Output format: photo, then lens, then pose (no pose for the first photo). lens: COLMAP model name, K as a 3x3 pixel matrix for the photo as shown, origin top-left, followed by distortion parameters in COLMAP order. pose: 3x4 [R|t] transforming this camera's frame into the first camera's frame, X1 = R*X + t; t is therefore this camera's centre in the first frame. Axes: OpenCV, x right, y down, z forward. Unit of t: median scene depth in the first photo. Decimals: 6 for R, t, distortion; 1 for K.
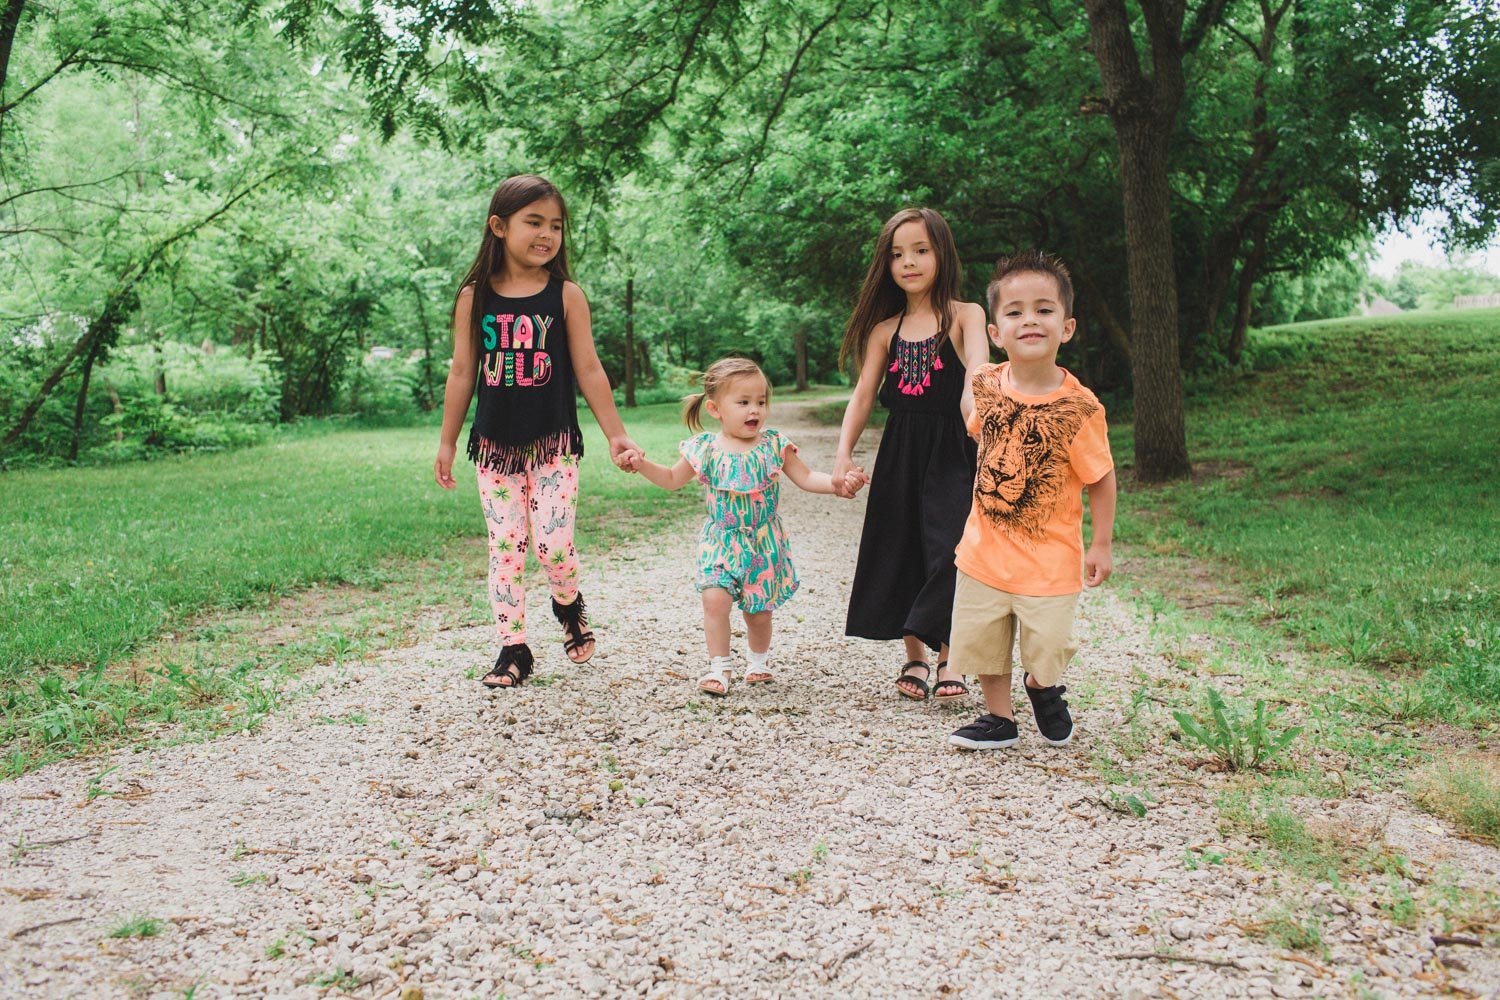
lens RADIAL K [[1453.4, 0, 750.0], [0, 1453.4, 500.0], [0, 0, 1]] dist [-0.100690, 0.119826]
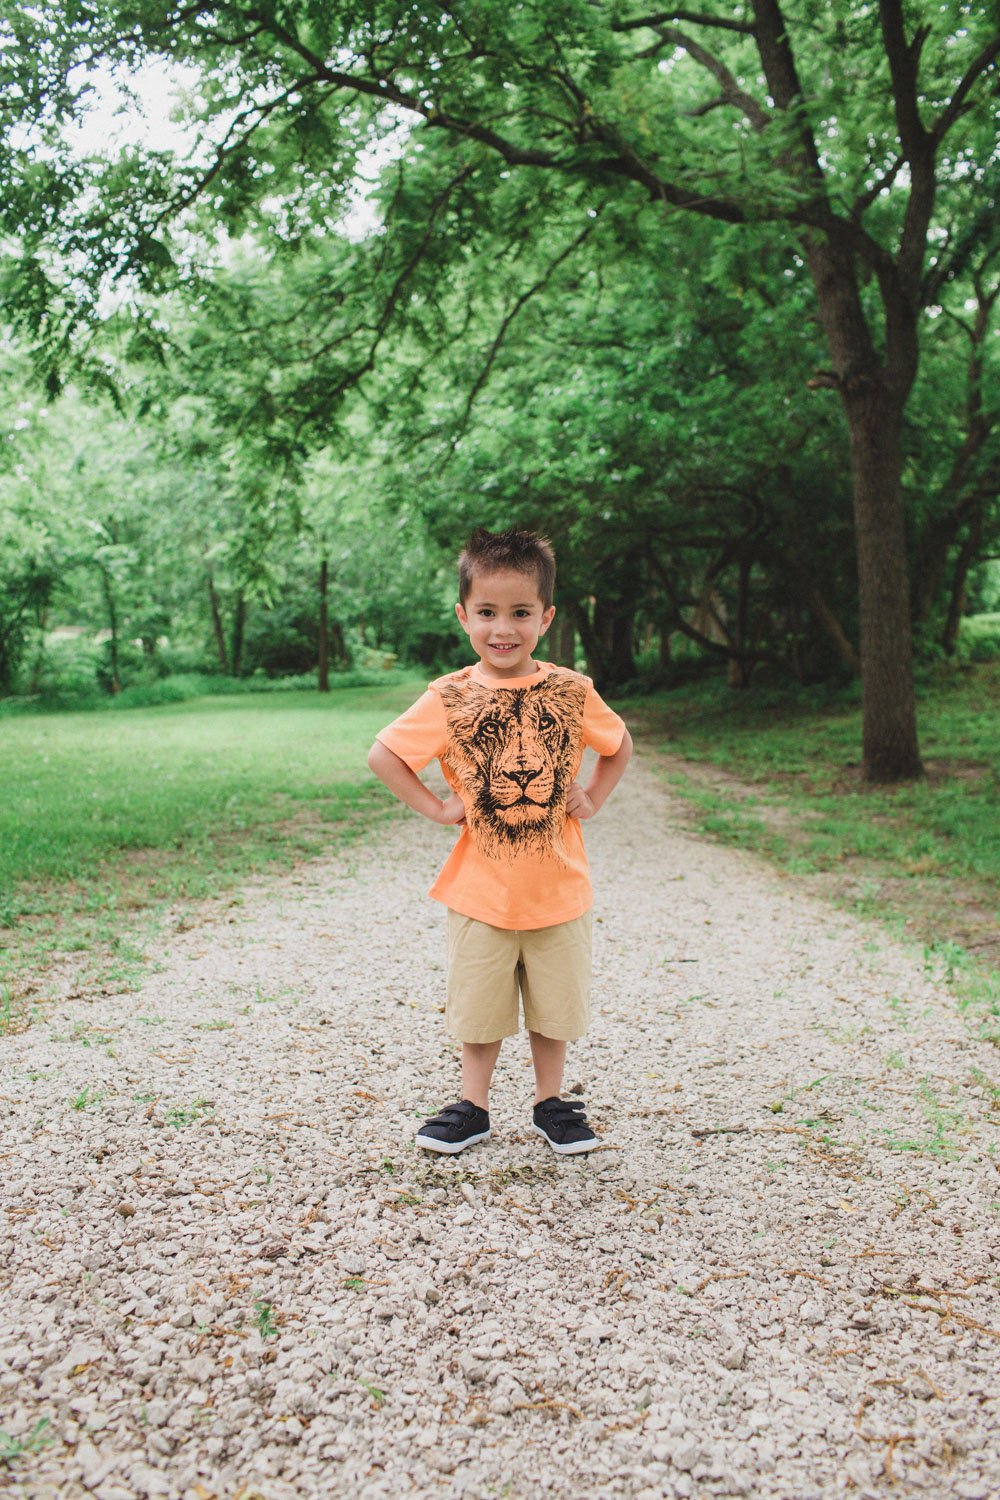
lens RADIAL K [[1453.4, 0, 500.0], [0, 1453.4, 750.0], [0, 0, 1]] dist [-0.100690, 0.119826]
pose [[0.999222, 0.008581, 0.038492, -0.003008], [-0.007709, 0.999711, -0.022755, -0.007559], [-0.038676, 0.022440, 0.999000, 0.054901]]
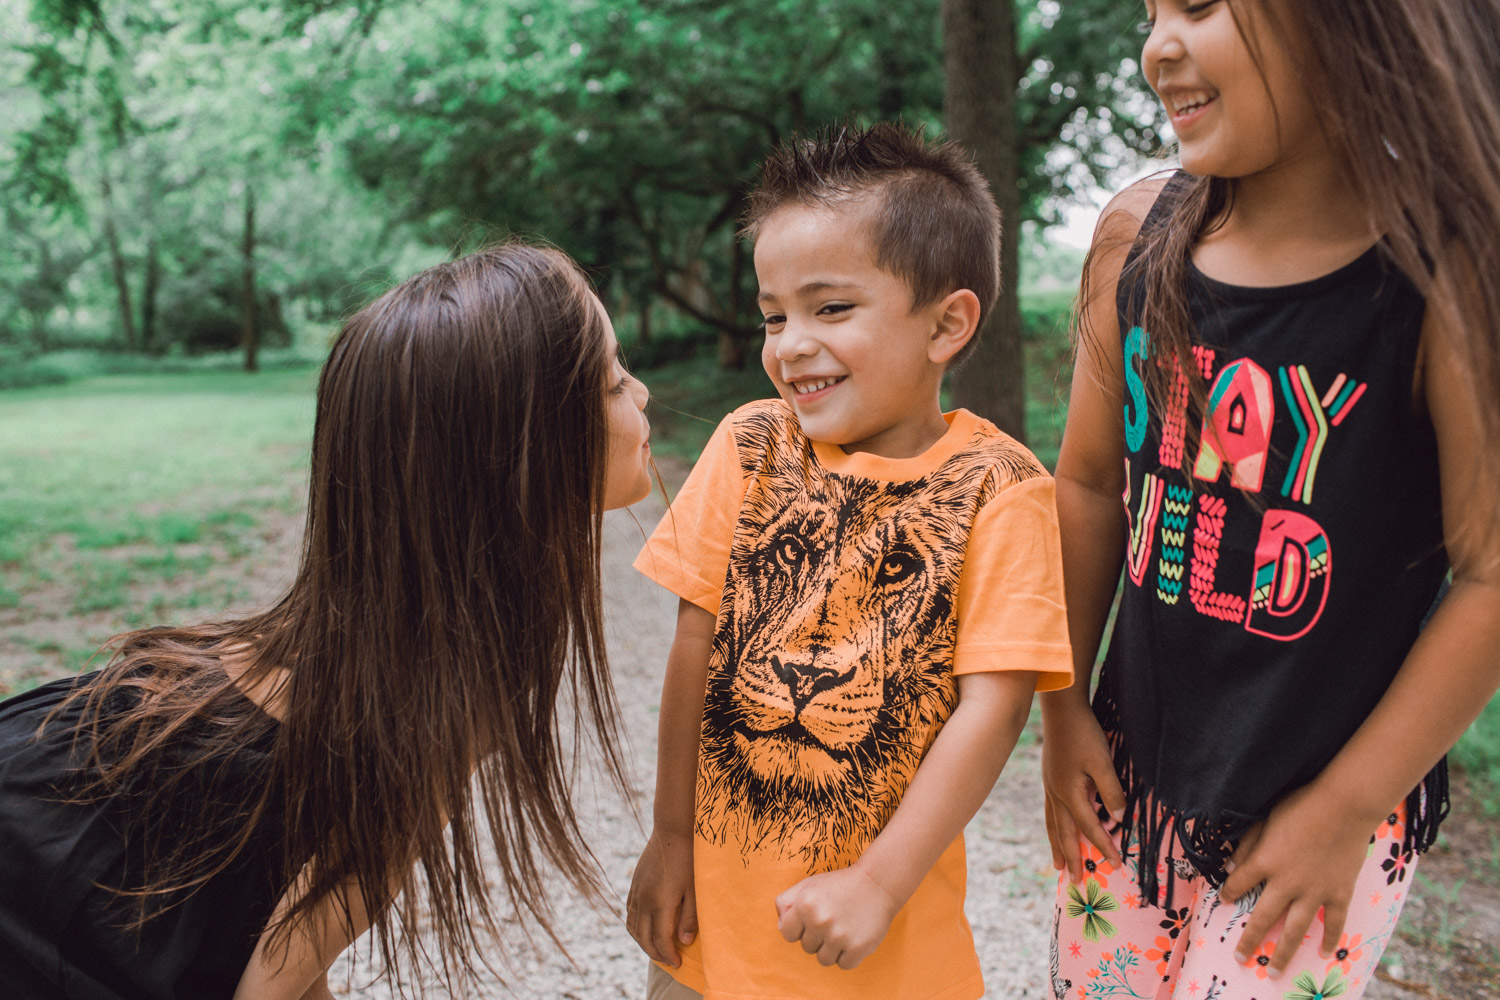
lens RADIAL K [[1453.4, 0, 750.0], [0, 1453.4, 500.0], [0, 0, 1]] dist [-0.100690, 0.119826]
pose [[0.973107, -0.002597, 0.230339, 0.018065], [-0.002743, 0.999735, 0.022861, -0.021809], [-0.230337, -0.022878, 0.972842, 0.275929]]
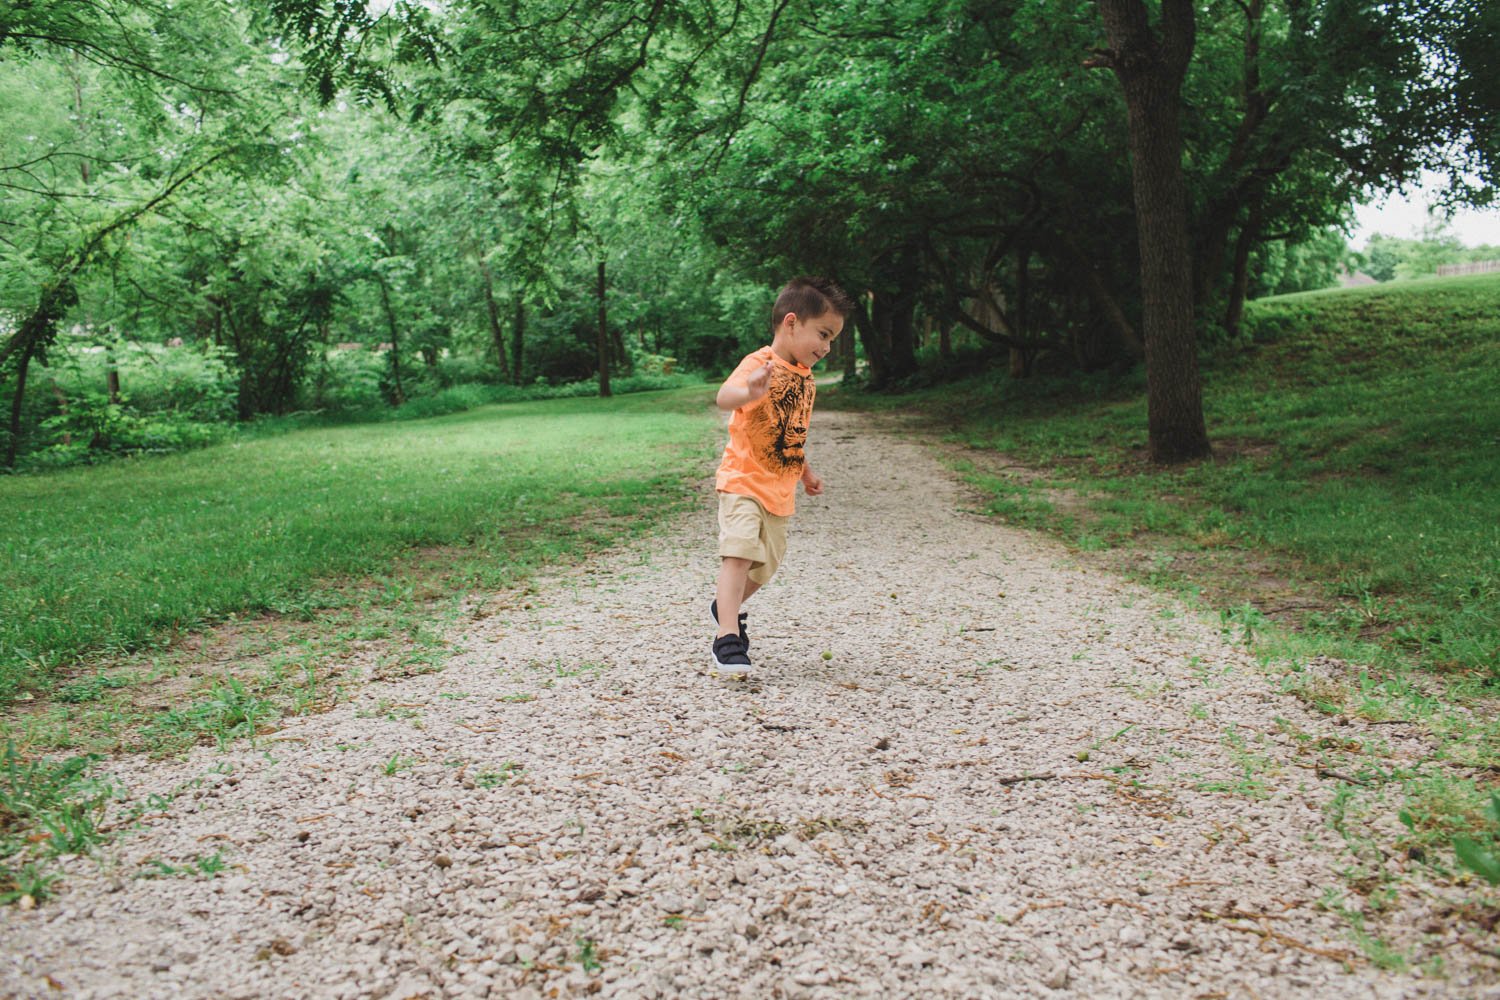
lens RADIAL K [[1449.6, 0, 750.0], [0, 1449.6, 500.0], [0, 0, 1]] dist [-0.097363, 0.113770]
pose [[0.999576, -0.024495, 0.015712, -0.004460], [0.024344, 0.999657, 0.009676, -0.003031], [-0.015943, -0.009290, 0.999830, 0.055507]]
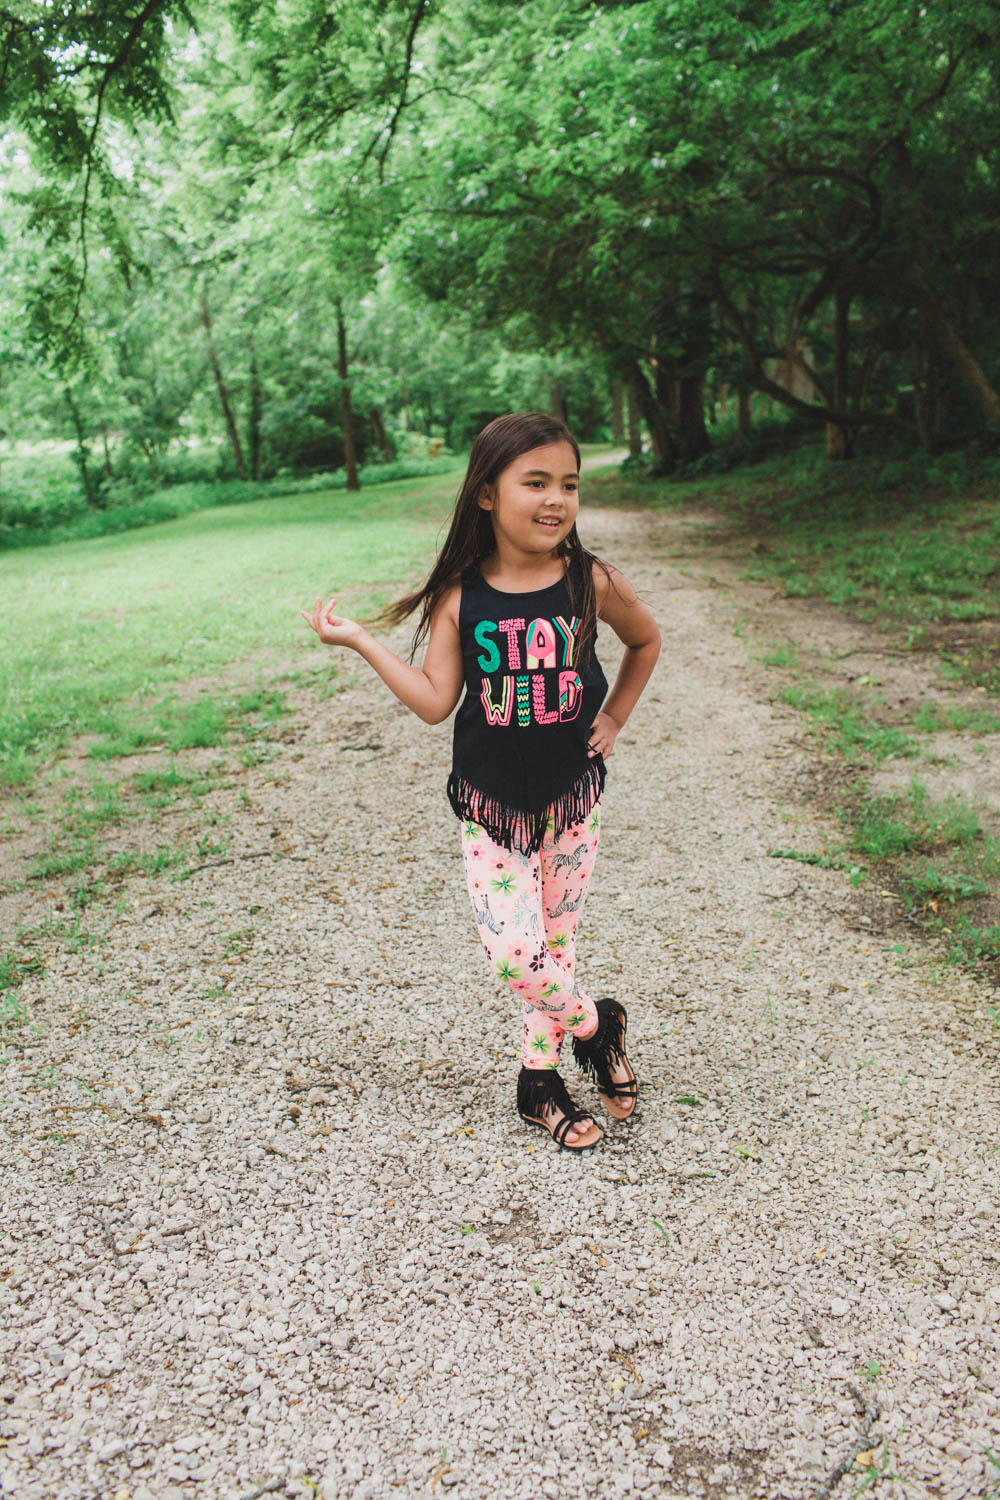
lens RADIAL K [[1449.6, 0, 500.0], [0, 1449.6, 750.0], [0, 0, 1]] dist [-0.097363, 0.113770]
pose [[0.998117, -0.055834, -0.025404, 0.039486], [0.058656, 0.989918, 0.128924, -0.040639], [0.017949, -0.130171, 0.991329, 0.340026]]
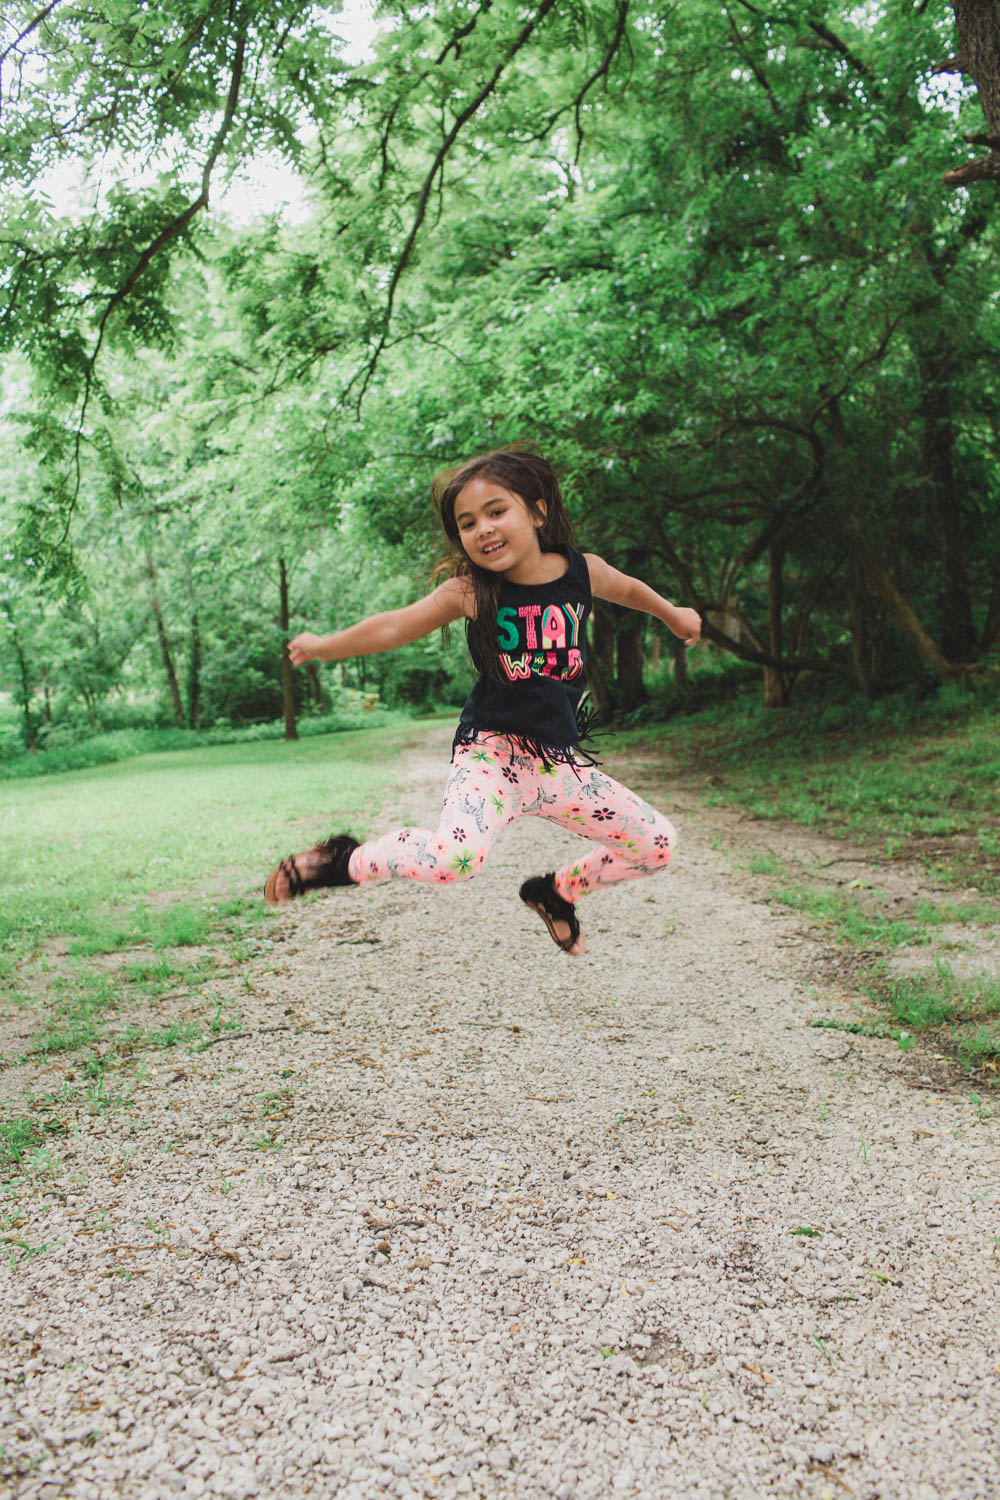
lens RADIAL K [[1448.2, 0, 501.4], [0, 1448.2, 729.9], [0, 0, 1]] dist [-0.102044, 0.125383]
pose [[0.998082, -0.048784, 0.038105, 0.021862], [0.051054, 0.996828, -0.061060, -0.026535], [-0.035006, 0.062888, 0.997406, 0.343409]]
